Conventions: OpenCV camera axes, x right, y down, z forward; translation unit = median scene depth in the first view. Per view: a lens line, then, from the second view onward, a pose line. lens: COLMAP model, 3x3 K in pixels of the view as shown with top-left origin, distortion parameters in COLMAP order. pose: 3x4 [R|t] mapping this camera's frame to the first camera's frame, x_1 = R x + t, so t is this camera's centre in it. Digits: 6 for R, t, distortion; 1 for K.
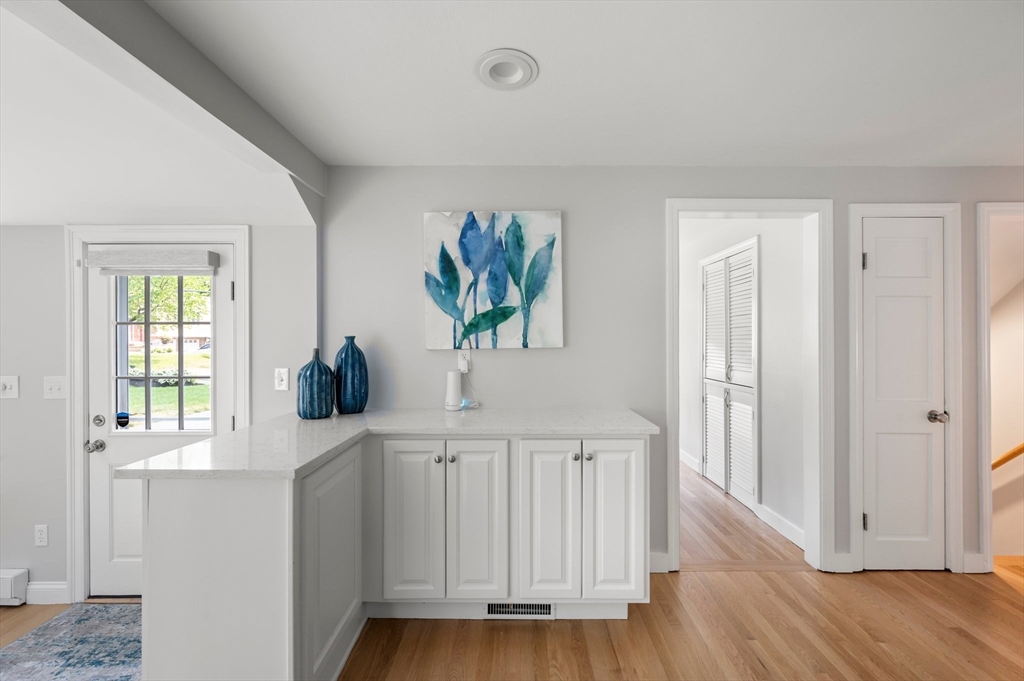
lens RADIAL K [[400.6, 0, 512.0], [0, 400.6, 340.5], [0, 0, 1]] dist [-0.000496, 0.000056]
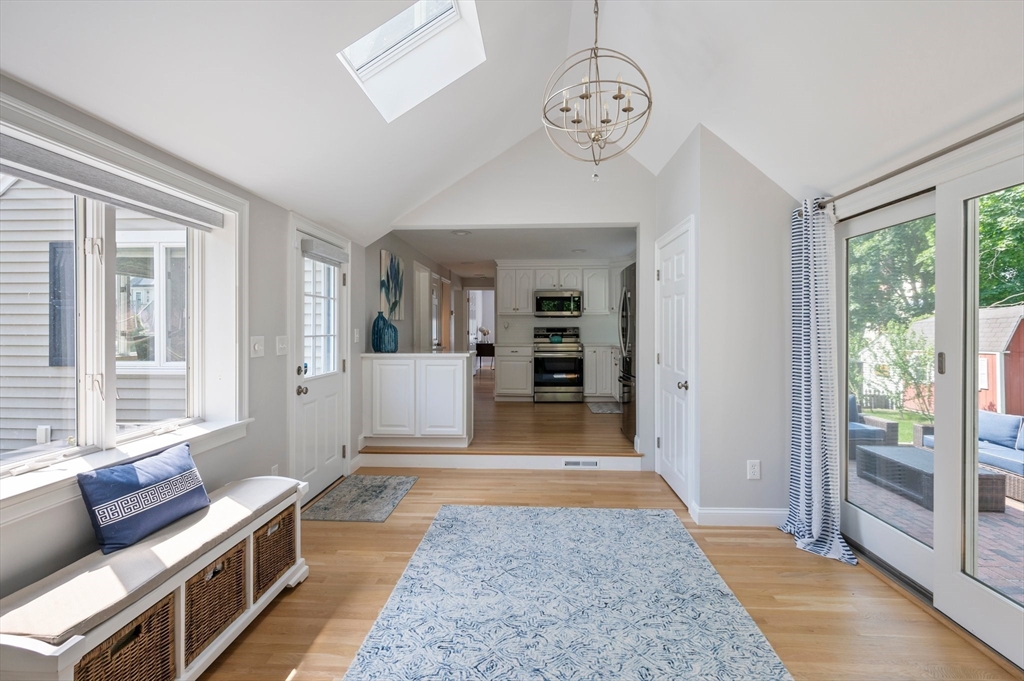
lens RADIAL K [[462.5, 0, 511.9], [0, 462.5, 333.1], [0, 0, 1]] dist [-0.000616, -0.000159]
pose [[0.054323, -0.009447, 0.998479, -2.458691], [0.001614, 0.999955, 0.009373, 0.068987], [-0.998522, 0.001103, 0.054336, 0.249137]]
